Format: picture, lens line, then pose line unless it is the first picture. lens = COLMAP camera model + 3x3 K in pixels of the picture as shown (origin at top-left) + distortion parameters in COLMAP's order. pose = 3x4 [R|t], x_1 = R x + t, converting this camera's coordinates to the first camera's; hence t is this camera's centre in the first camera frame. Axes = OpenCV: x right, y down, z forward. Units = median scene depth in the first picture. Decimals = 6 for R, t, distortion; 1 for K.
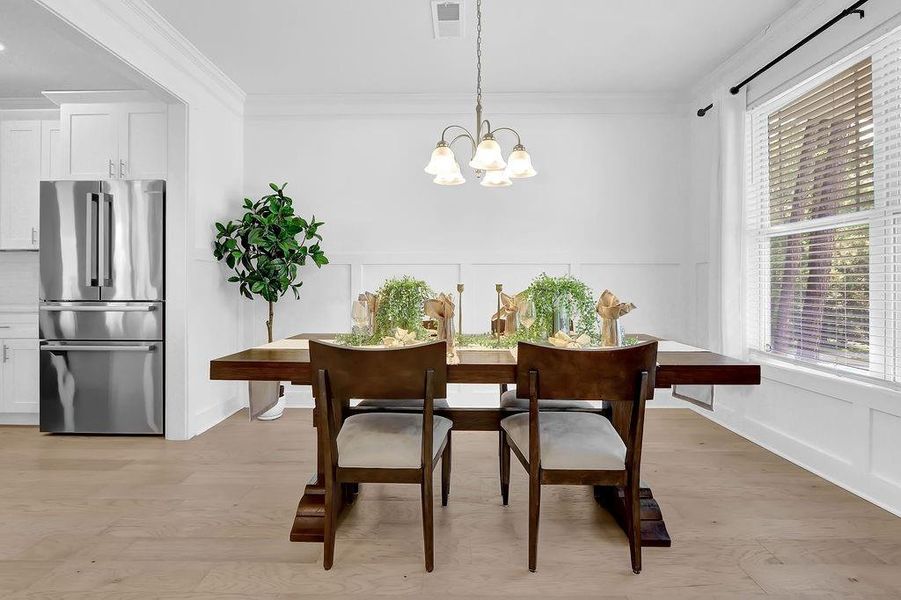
lens RADIAL K [[432.6, 0, 436.3], [0, 432.6, 281.6], [0, 0, 1]] dist [-0.003523, -0.001246]
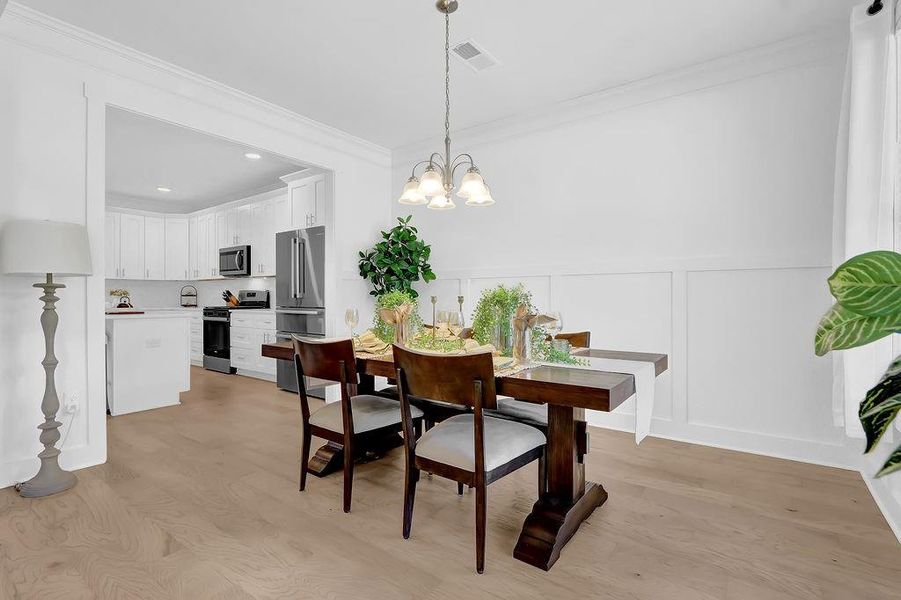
lens RADIAL K [[420.7, 0, 434.3], [0, 420.7, 297.0], [0, 0, 1]] dist [-0.013293, 0.000022]
pose [[0.810543, -0.000959, -0.585678, 0.500113], [0.006453, 0.999953, 0.007293, -0.000568], [0.585644, -0.009691, 0.810511, 0.061794]]
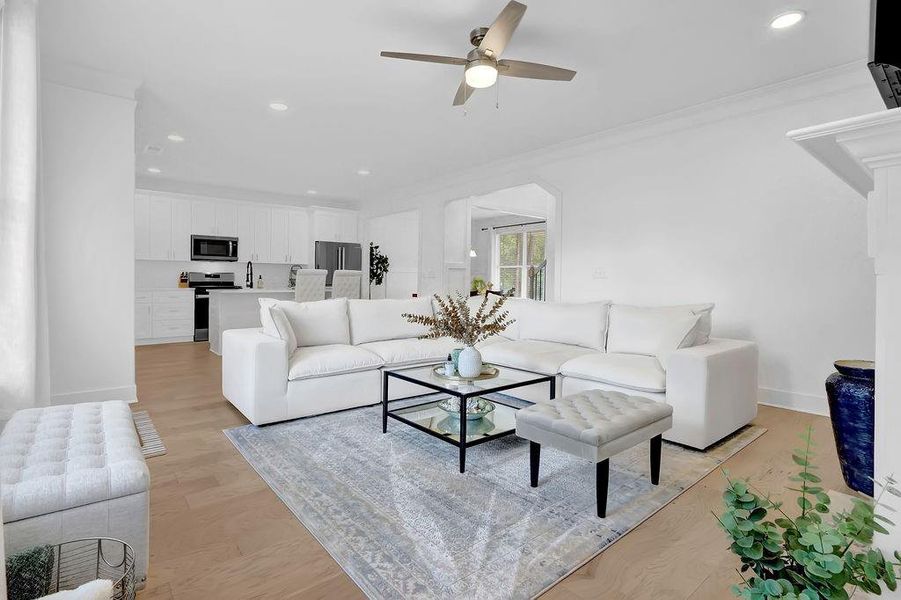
lens RADIAL K [[432.6, 0, 436.3], [0, 432.6, 281.6], [0, 0, 1]] dist [-0.003523, -0.001246]
pose [[0.756756, 0.002122, 0.653694, -2.185133], [-0.010205, 0.999911, 0.008568, -0.006662], [-0.653618, -0.013154, 0.756711, -1.598384]]
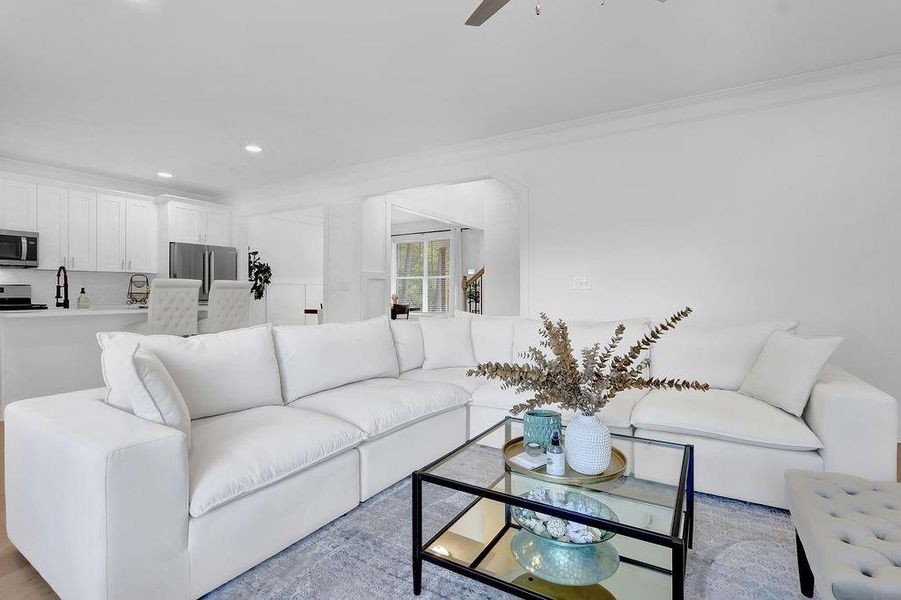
lens RADIAL K [[425.5, 0, 454.3], [0, 425.5, 290.3], [0, 0, 1]] dist [0.001895, -0.000790]
pose [[0.489853, 0.002159, 0.871803, -2.069527], [-0.003342, 0.999994, -0.000599, -0.007044], [-0.871799, -0.002620, 0.489857, -1.170611]]
